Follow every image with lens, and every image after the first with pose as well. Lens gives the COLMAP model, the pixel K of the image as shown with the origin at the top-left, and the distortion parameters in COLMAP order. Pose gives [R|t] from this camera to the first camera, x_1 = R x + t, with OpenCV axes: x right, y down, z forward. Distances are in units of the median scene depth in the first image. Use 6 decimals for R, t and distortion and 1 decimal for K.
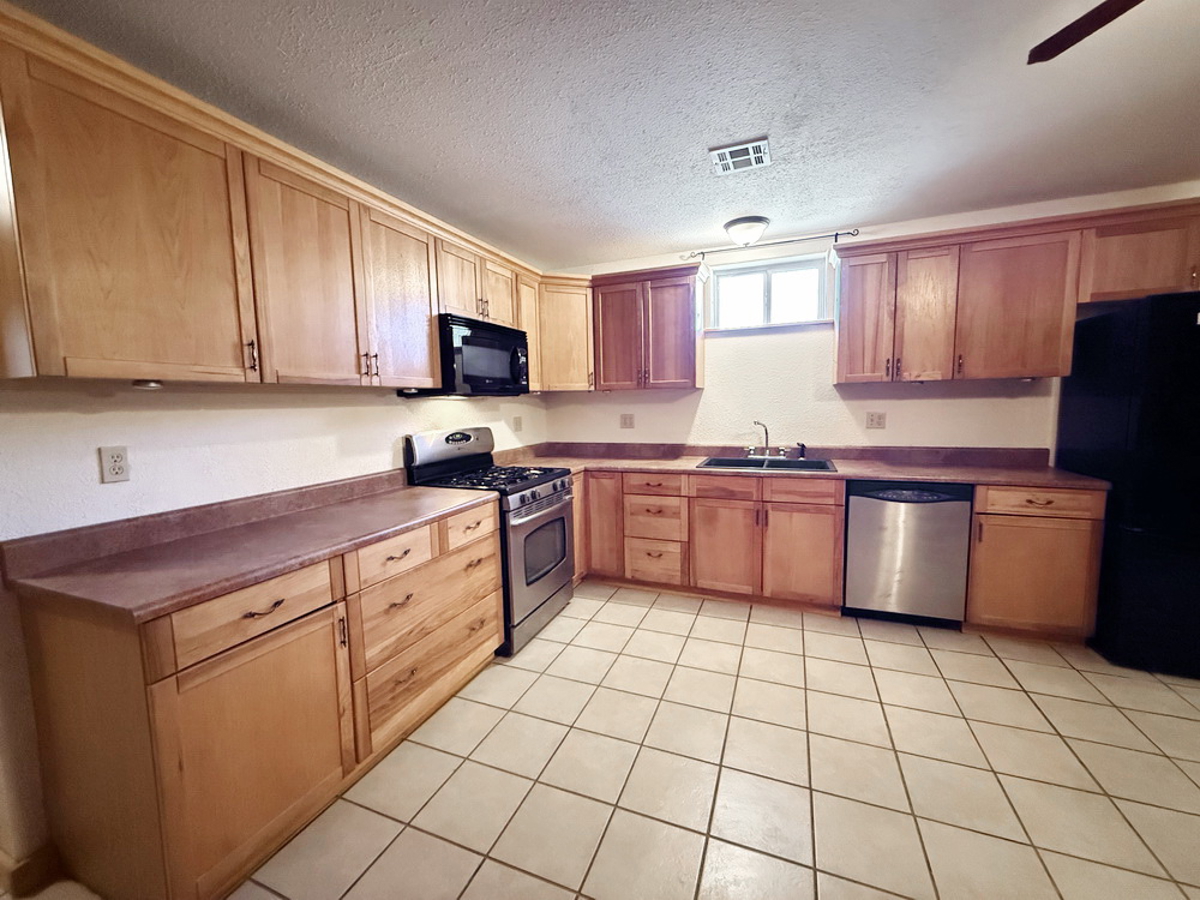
lens RADIAL K [[477.2, 0, 596.5], [0, 477.2, 450.6], [0, 0, 1]] dist [0.001130, -0.000418]
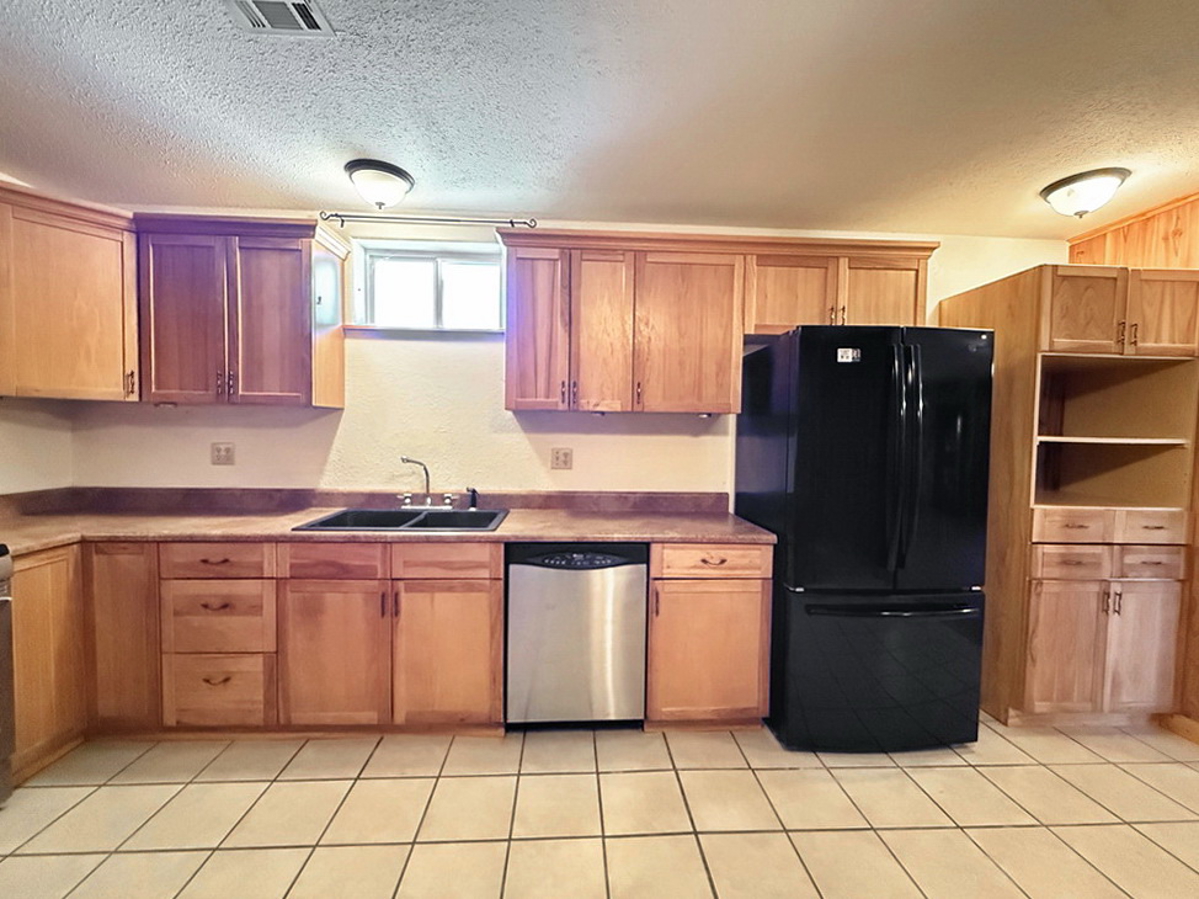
lens RADIAL K [[476.8, 0, 596.0], [0, 476.8, 450.1], [0, 0, 1]] dist [0.001130, -0.000418]
pose [[0.906895, 0.020292, 0.420867, 0.319266], [0.008149, 0.997808, -0.065668, -0.026599], [-0.421277, 0.062983, 0.904742, 0.265797]]
